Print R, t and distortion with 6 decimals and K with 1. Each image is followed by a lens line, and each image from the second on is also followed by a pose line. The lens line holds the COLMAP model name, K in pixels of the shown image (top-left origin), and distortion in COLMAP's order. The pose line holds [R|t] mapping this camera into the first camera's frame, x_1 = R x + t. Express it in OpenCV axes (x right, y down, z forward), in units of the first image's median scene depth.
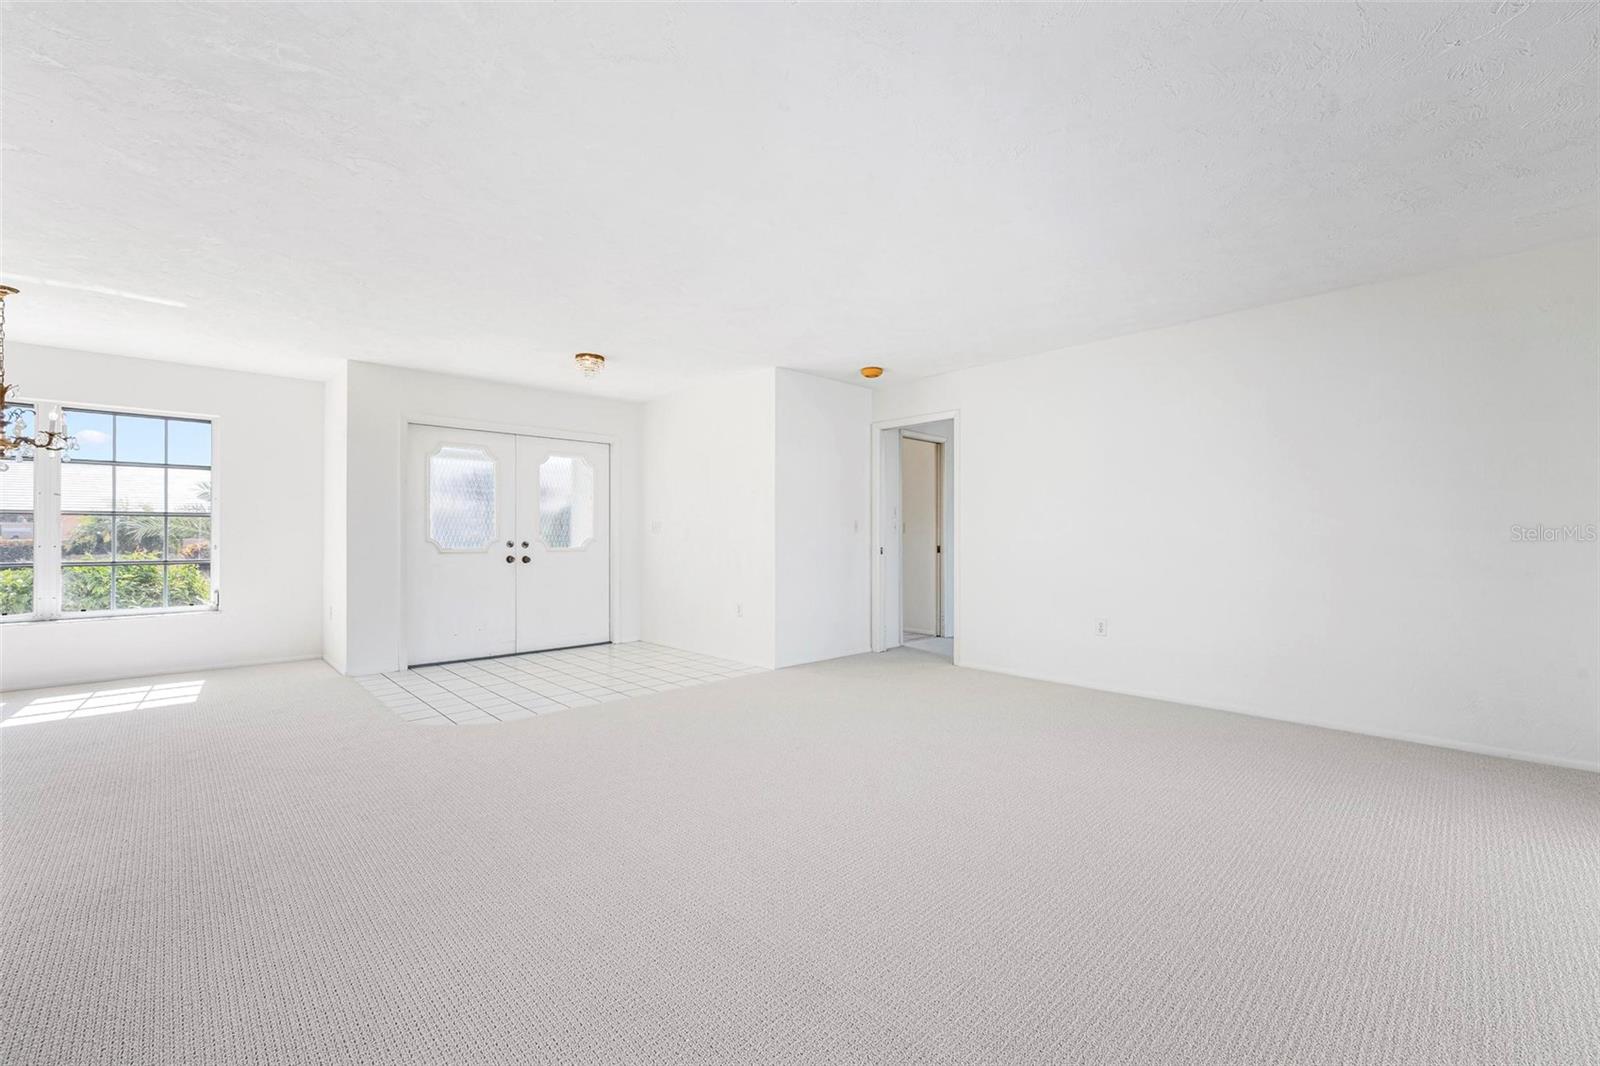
lens RADIAL K [[657.8, 0, 809.9], [0, 657.8, 536.2], [0, 0, 1]] dist [0.000499, -0.000114]
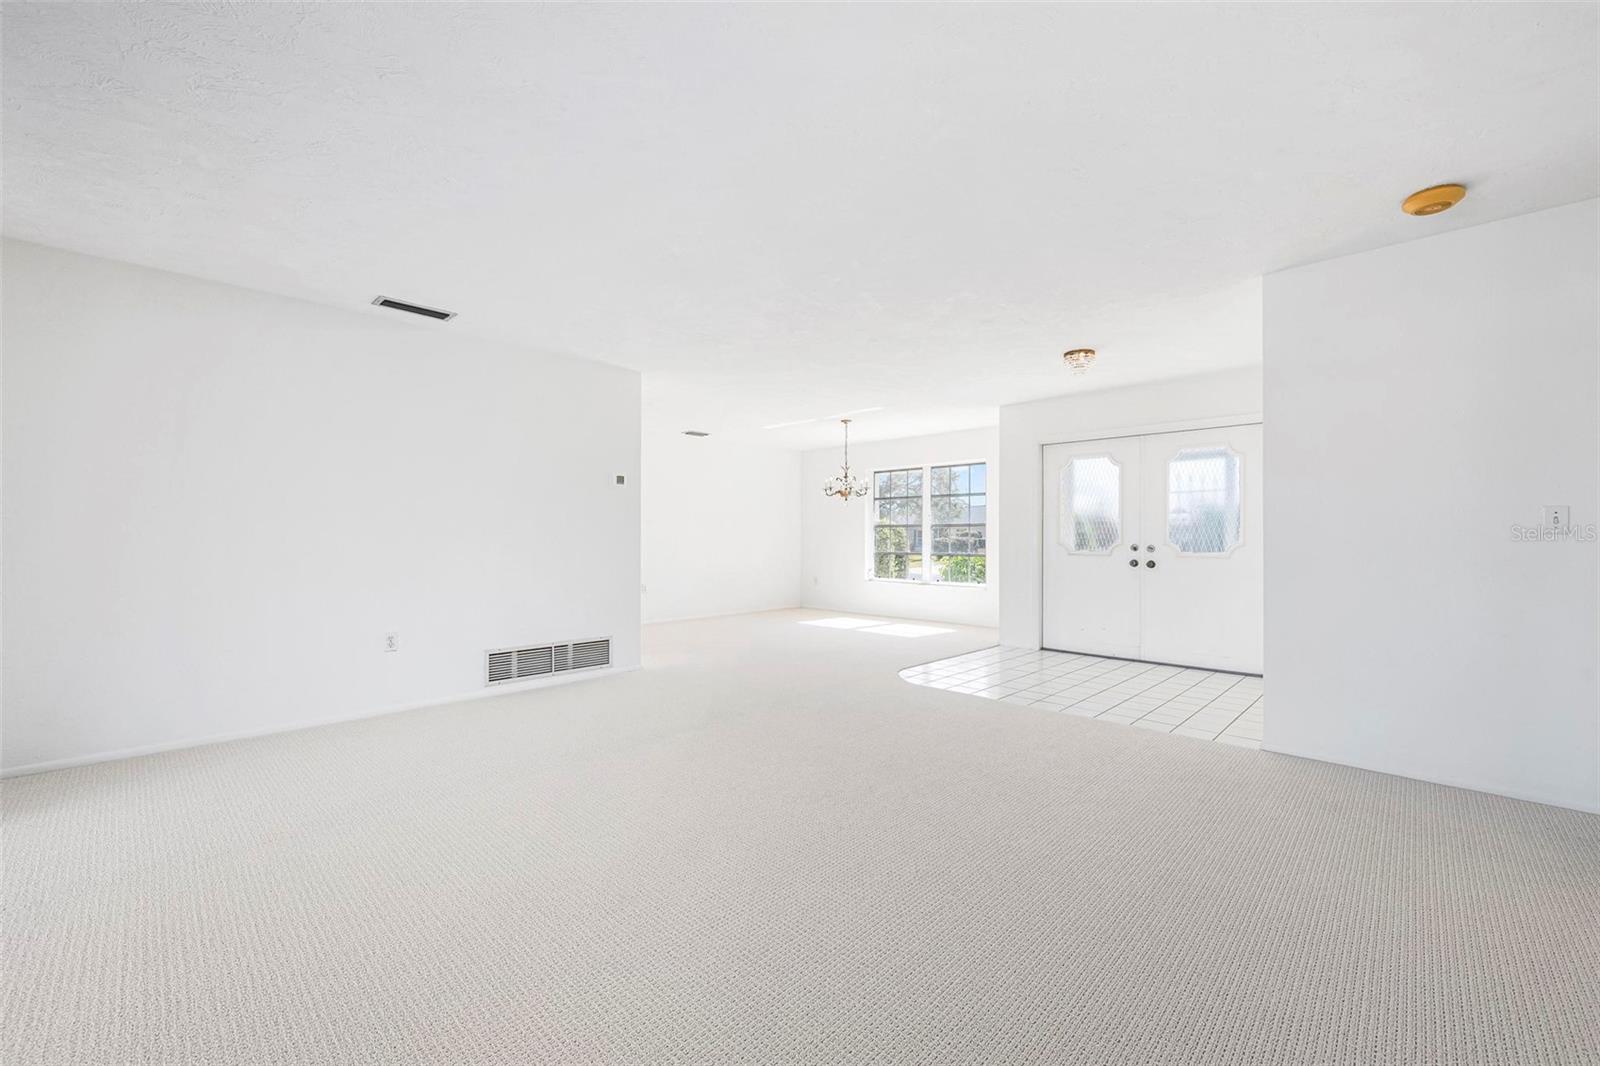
lens RADIAL K [[657.8, 0, 809.9], [0, 657.8, 536.2], [0, 0, 1]] dist [0.000499, -0.000114]
pose [[0.021740, 0.002109, -0.999761, 0.603894], [0.006897, 0.999974, 0.002260, -0.012629], [0.999740, -0.006945, 0.021724, 0.578332]]
